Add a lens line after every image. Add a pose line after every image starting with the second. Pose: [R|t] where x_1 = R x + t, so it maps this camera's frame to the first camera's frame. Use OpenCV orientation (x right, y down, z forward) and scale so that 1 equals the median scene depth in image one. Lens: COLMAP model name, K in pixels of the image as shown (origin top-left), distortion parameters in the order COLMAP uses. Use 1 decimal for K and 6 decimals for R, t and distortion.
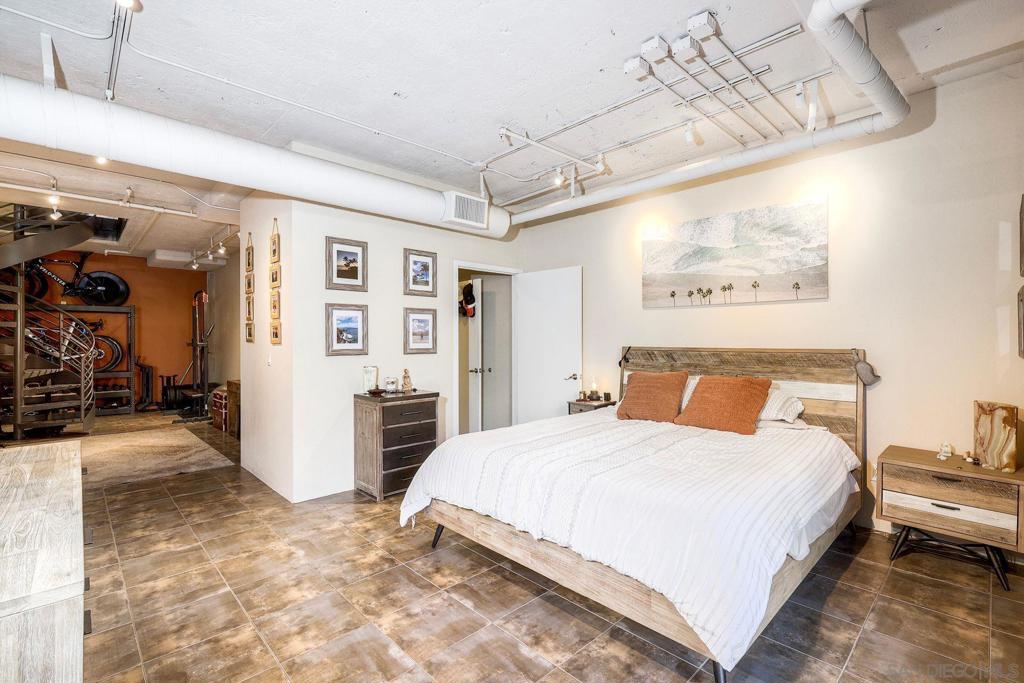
lens RADIAL K [[448.5, 0, 512.8], [0, 448.5, 359.3], [0, 0, 1]] dist [0.002461, -0.000825]
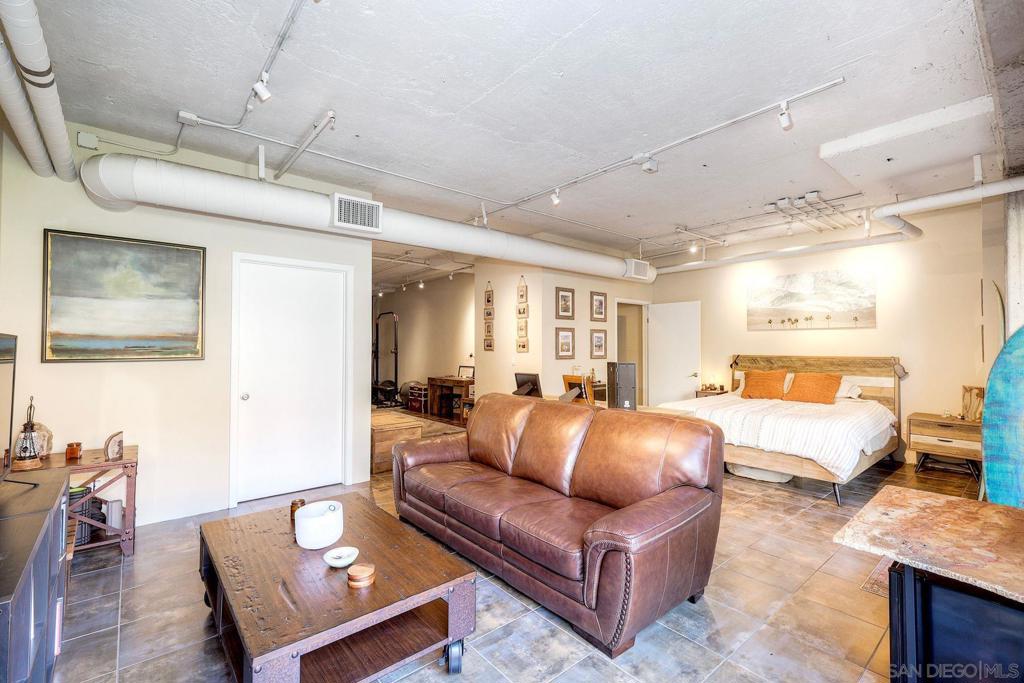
lens RADIAL K [[448.5, 0, 506.8], [0, 448.5, 356.1], [0, 0, 1]] dist [0.002461, -0.000825]
pose [[0.998325, 0.005512, -0.057595, -0.511143], [-0.006927, 0.999679, -0.024388, 0.021834], [0.057442, 0.024746, 0.998042, -0.665632]]
